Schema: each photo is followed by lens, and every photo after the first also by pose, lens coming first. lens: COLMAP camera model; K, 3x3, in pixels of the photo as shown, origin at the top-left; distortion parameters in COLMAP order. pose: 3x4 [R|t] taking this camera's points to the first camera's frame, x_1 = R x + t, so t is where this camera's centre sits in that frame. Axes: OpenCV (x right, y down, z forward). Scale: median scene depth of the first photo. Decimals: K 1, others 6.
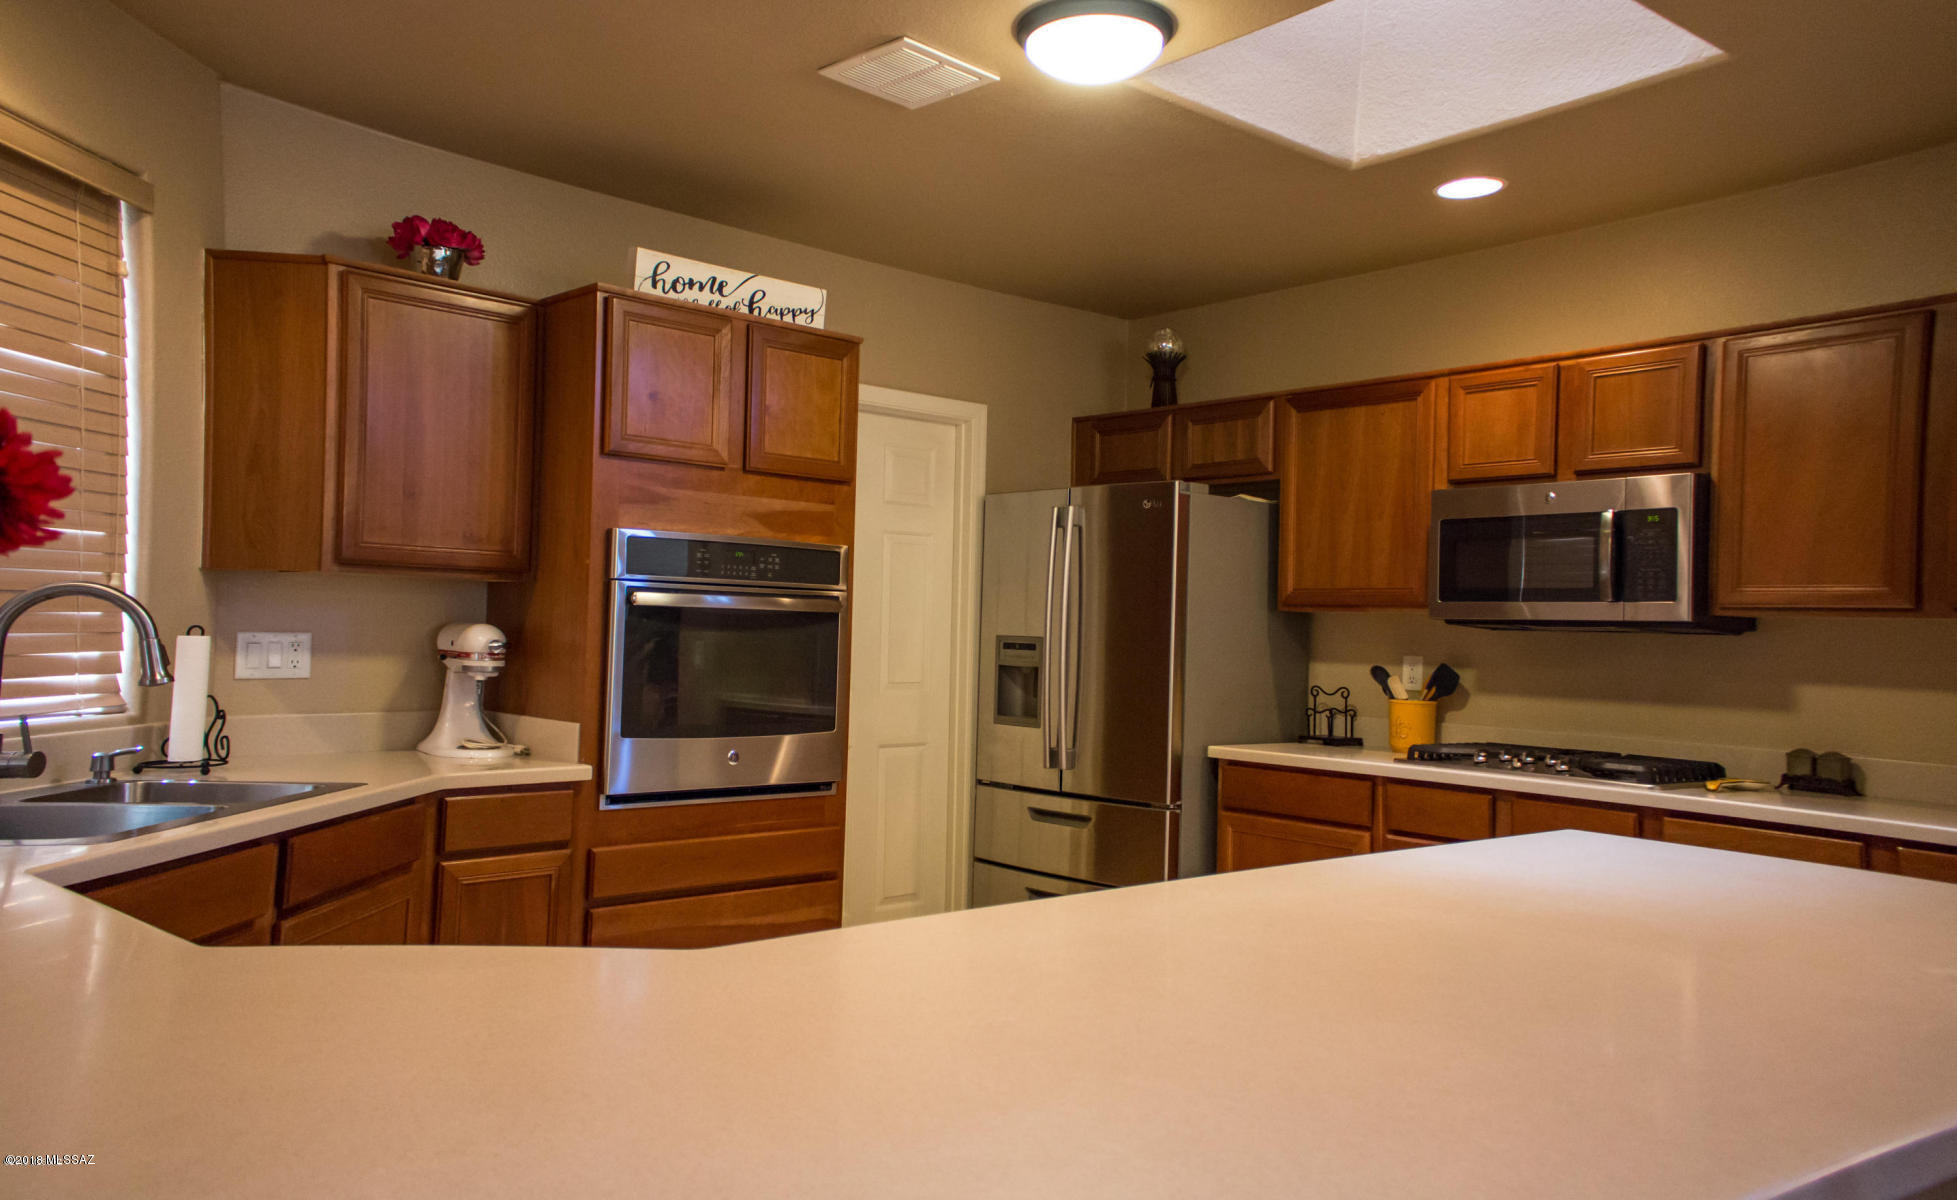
lens RADIAL K [[1502.6, 0, 993.6], [0, 1502.6, 594.7], [0, 0, 1]] dist [0.163925, 0.063860]
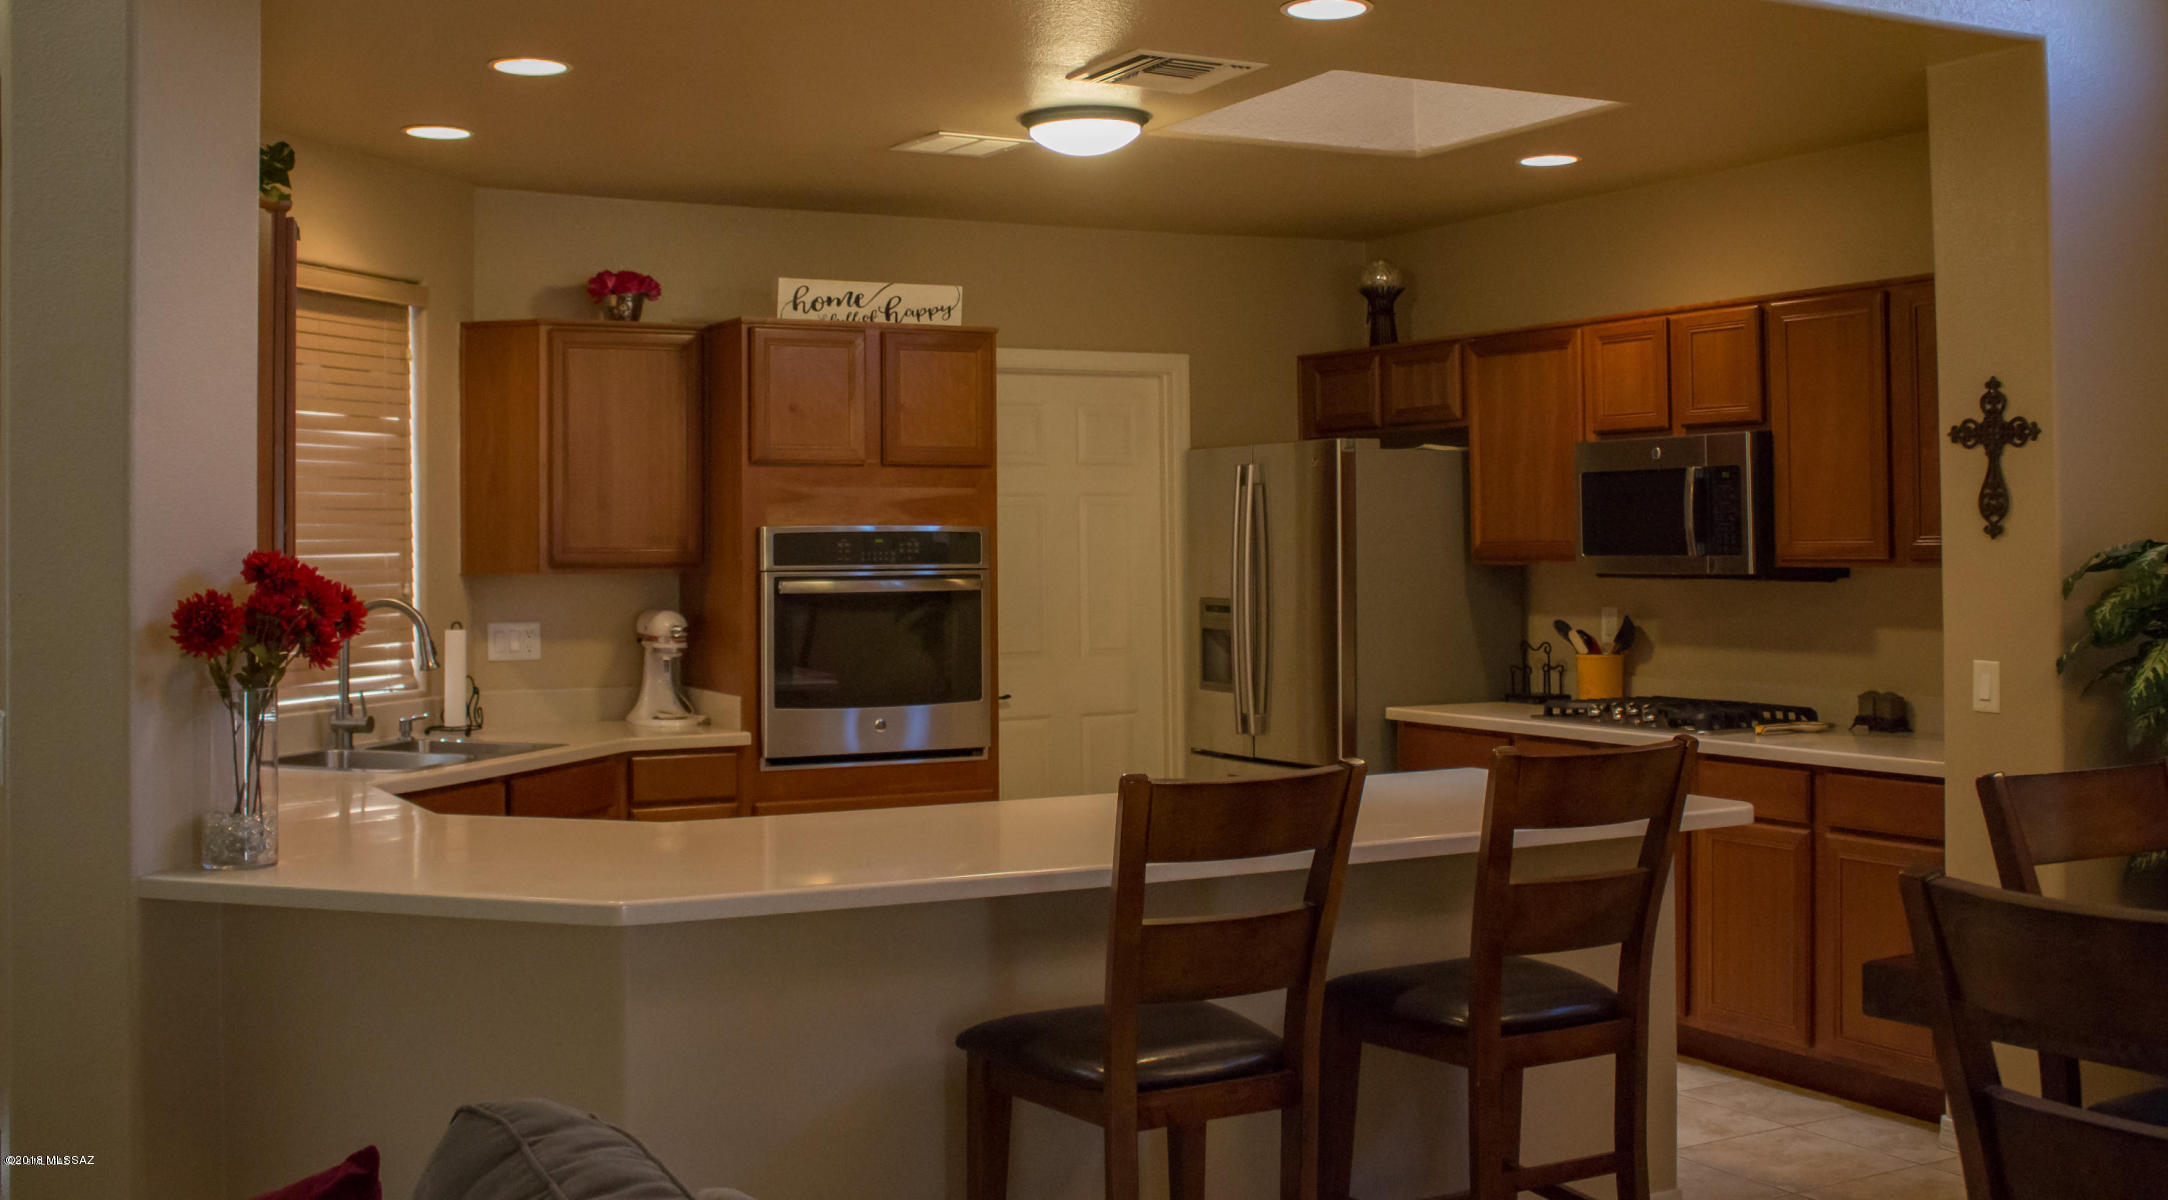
lens RADIAL K [[2448.0, 0, 1107.0], [0, 2448.0, 454.2], [0, 0, 1]] dist [-0.160241, 0.000000]
pose [[0.968218, -0.042924, -0.246398, 0.411341], [0.041092, 0.999076, -0.012575, -0.057822], [0.246710, 0.002050, 0.969087, -0.647629]]
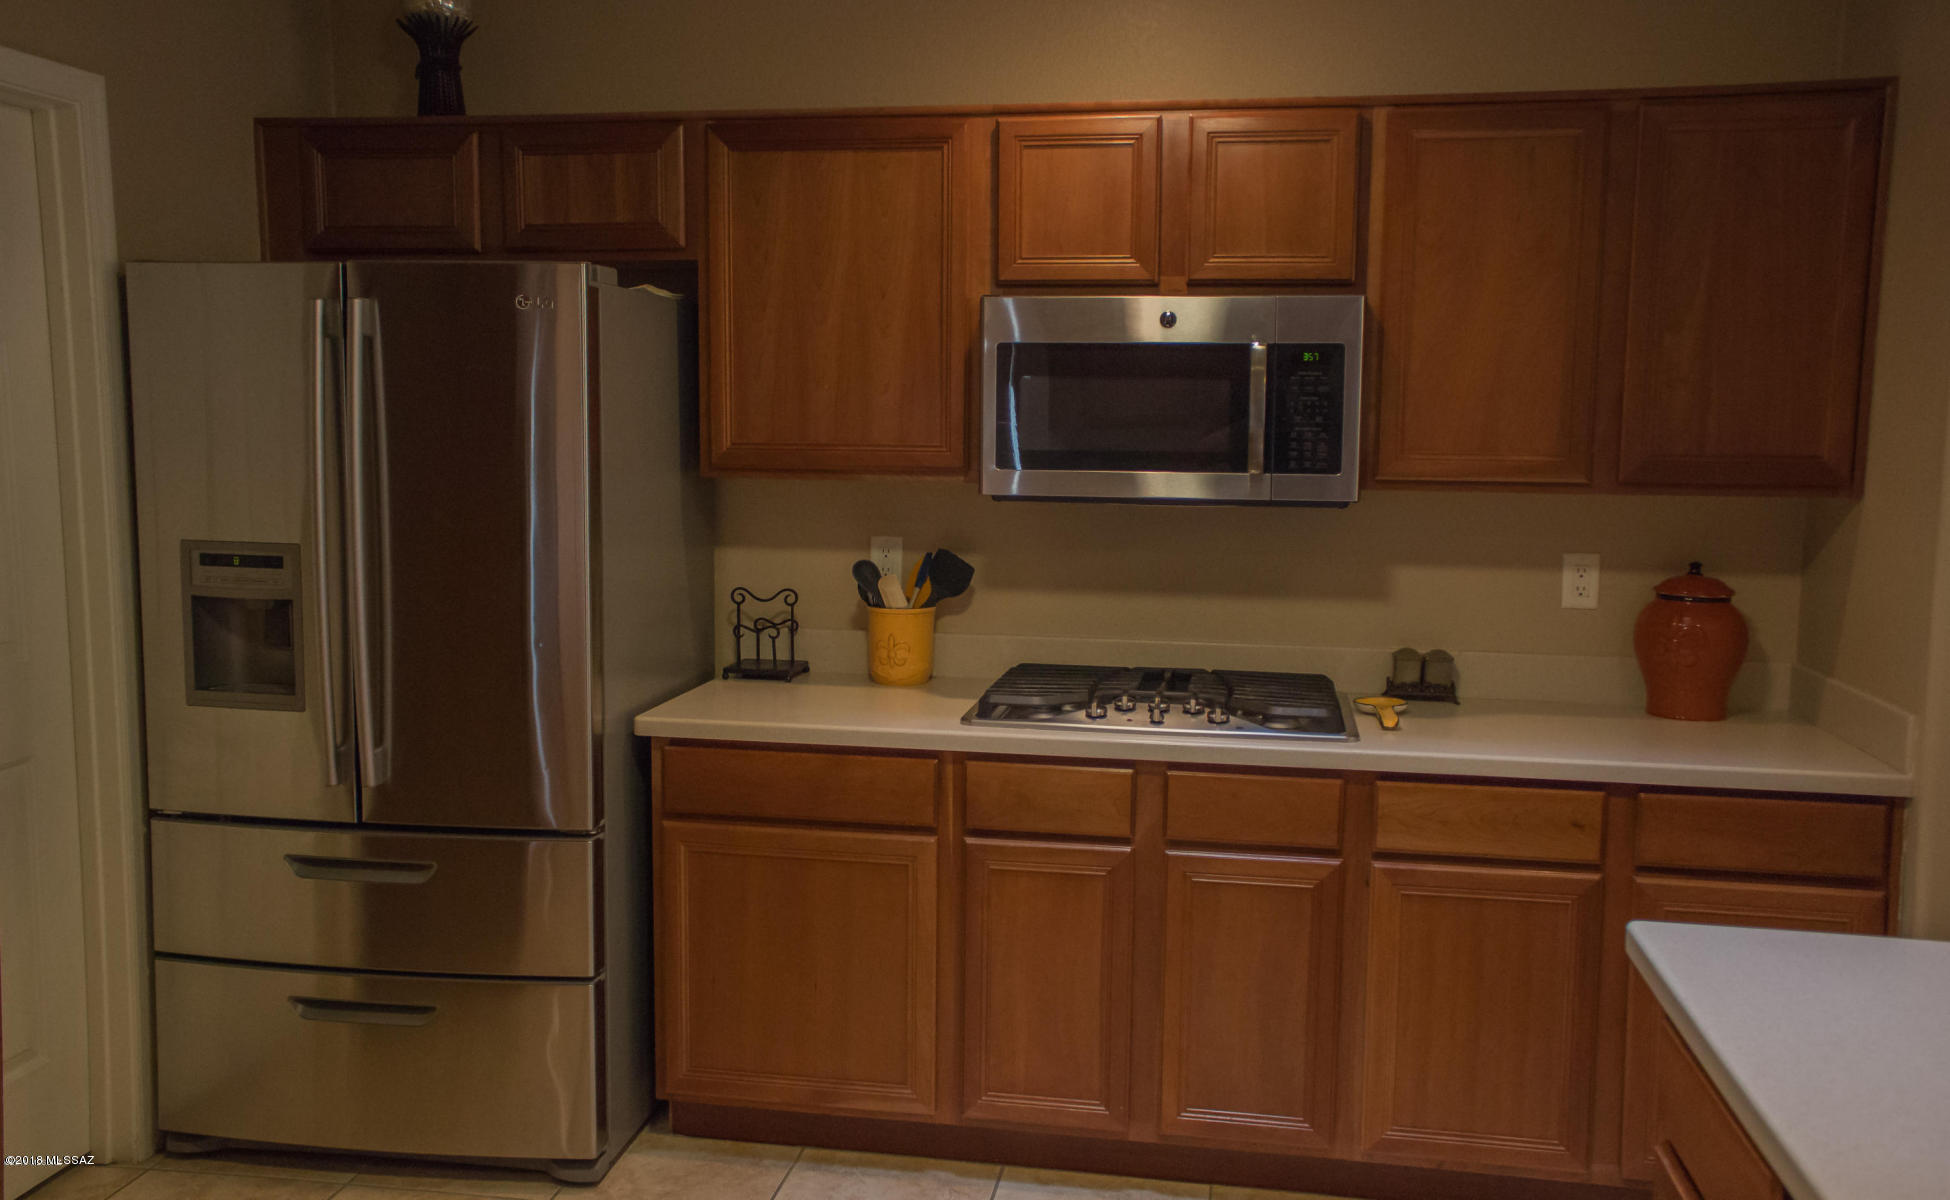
lens RADIAL K [[1596.2, 0, 984.8], [0, 1596.2, 594.2], [0, 0, 1]] dist [0.004951, 0.022959]
pose [[0.791052, -0.088354, 0.605335, -0.142417], [-0.006847, 0.988174, 0.153181, -0.050961], [-0.611711, -0.125319, 0.781092, 0.488305]]
